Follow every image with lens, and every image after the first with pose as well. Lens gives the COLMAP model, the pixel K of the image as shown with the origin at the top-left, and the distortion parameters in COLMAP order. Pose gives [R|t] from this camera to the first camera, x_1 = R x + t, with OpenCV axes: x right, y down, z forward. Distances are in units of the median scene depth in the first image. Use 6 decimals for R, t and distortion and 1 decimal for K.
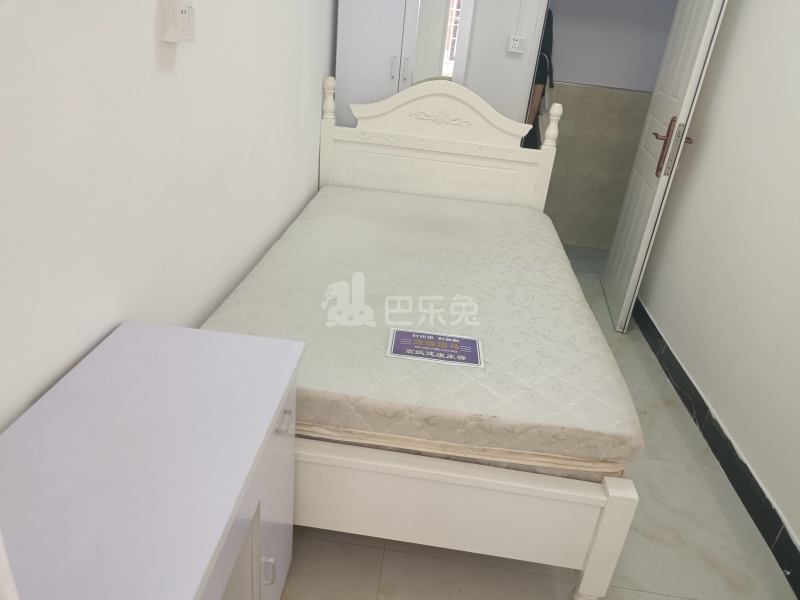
lens RADIAL K [[589.3, 0, 396.7], [0, 589.3, 299.7], [0, 0, 1]] dist [0.031667, -0.027850]
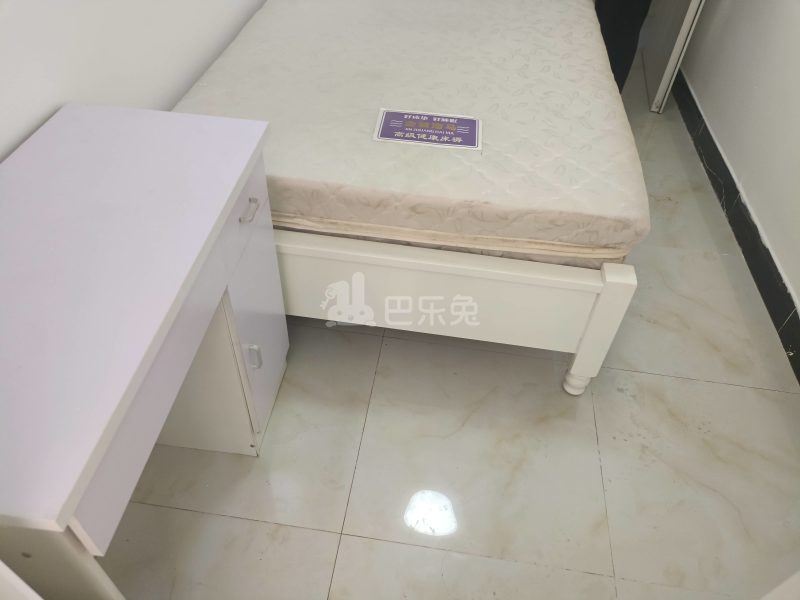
lens RADIAL K [[589.3, 0, 399.6], [0, 589.3, 302.2], [0, 0, 1]] dist [0.031667, -0.027850]
pose [[0.998112, -0.014323, -0.059727, 0.073748], [0.033255, 0.943590, 0.329441, 0.032941], [0.051639, -0.330806, 0.942285, 0.066827]]
